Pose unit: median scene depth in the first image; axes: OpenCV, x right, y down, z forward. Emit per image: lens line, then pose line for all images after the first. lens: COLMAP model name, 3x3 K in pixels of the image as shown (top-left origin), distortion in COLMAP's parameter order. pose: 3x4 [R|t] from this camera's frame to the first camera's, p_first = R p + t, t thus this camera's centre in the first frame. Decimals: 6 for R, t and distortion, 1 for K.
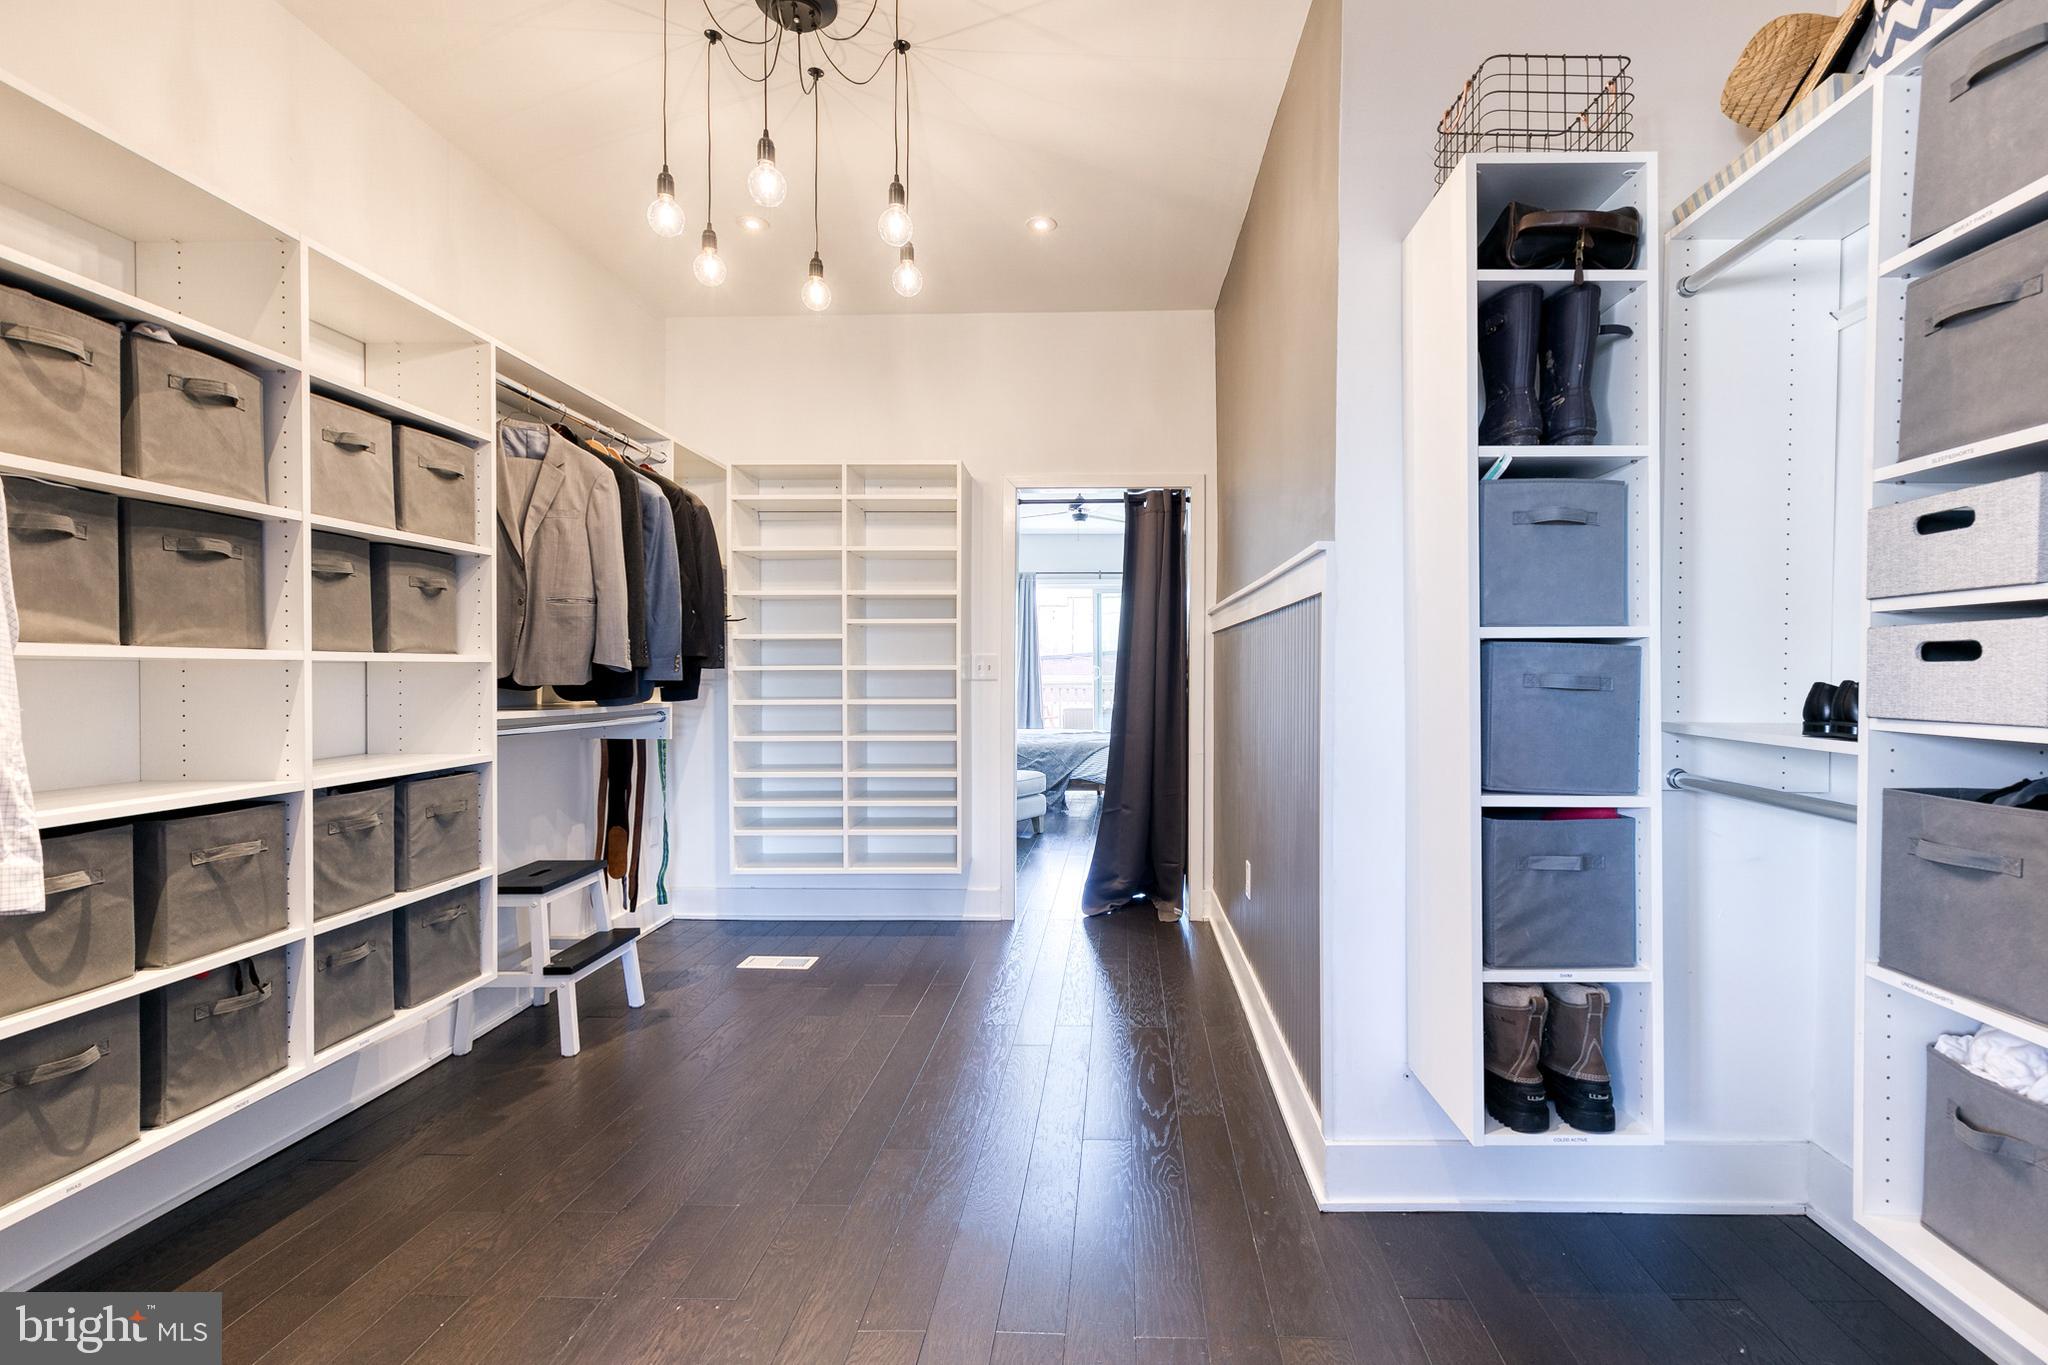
lens RADIAL K [[945.3, 0, 1024.0], [0, 945.3, 682.5], [0, 0, 1]] dist [0.013141, -0.001087]
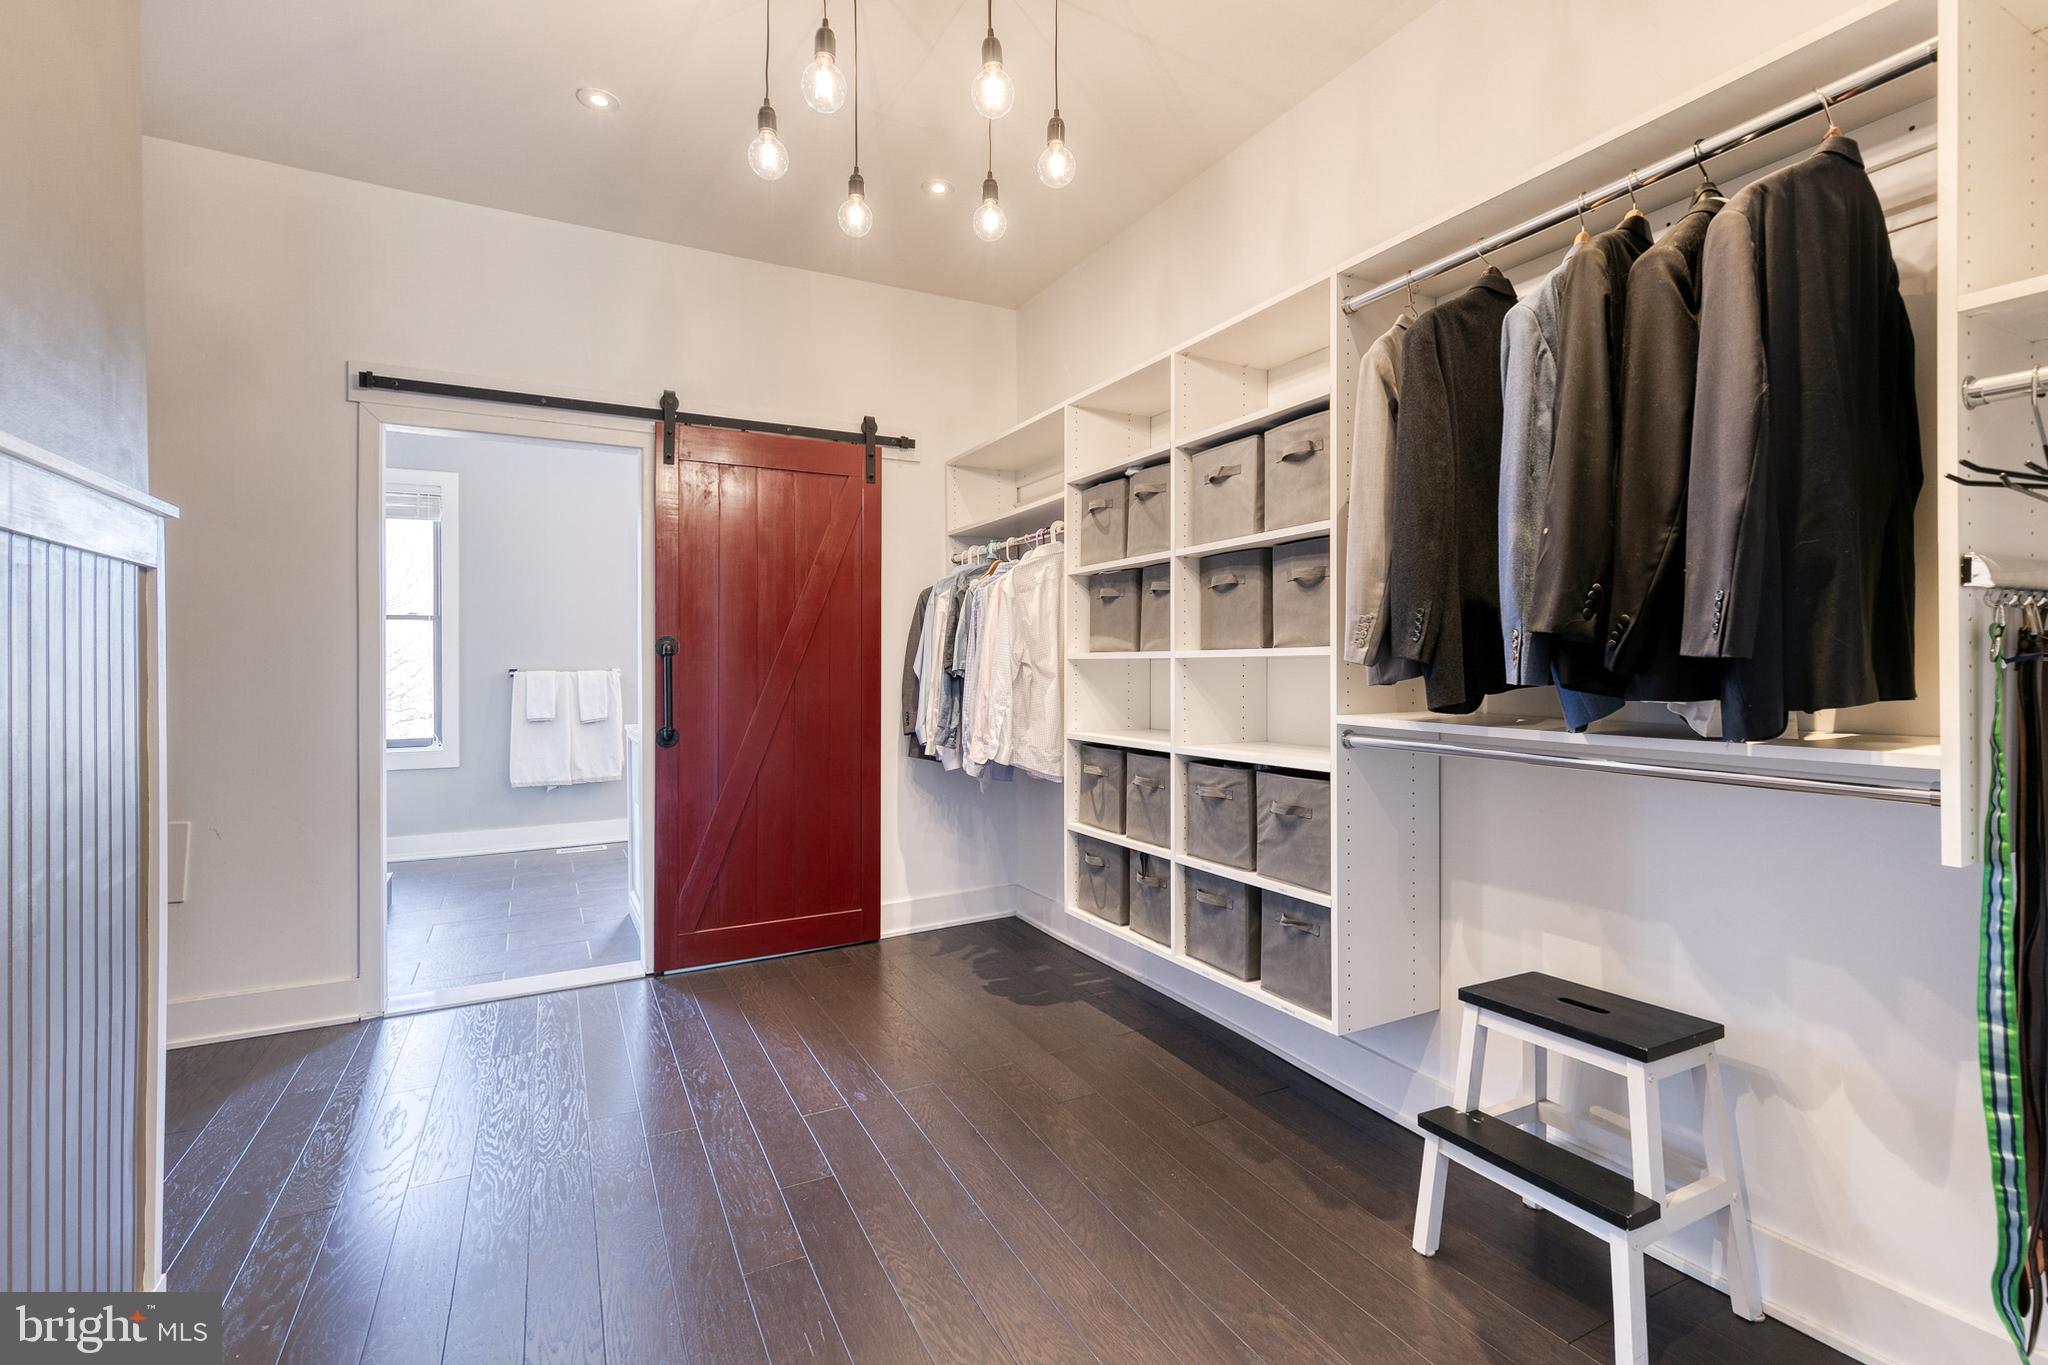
lens RADIAL K [[945.3, 0, 1024.0], [0, 945.3, 682.5], [0, 0, 1]] dist [0.013141, -0.001087]
pose [[-0.846960, 0.005692, -0.531626, 0.132076], [-0.009442, 0.999624, 0.025745, -0.018390], [0.531573, 0.026824, -0.846588, 1.798181]]
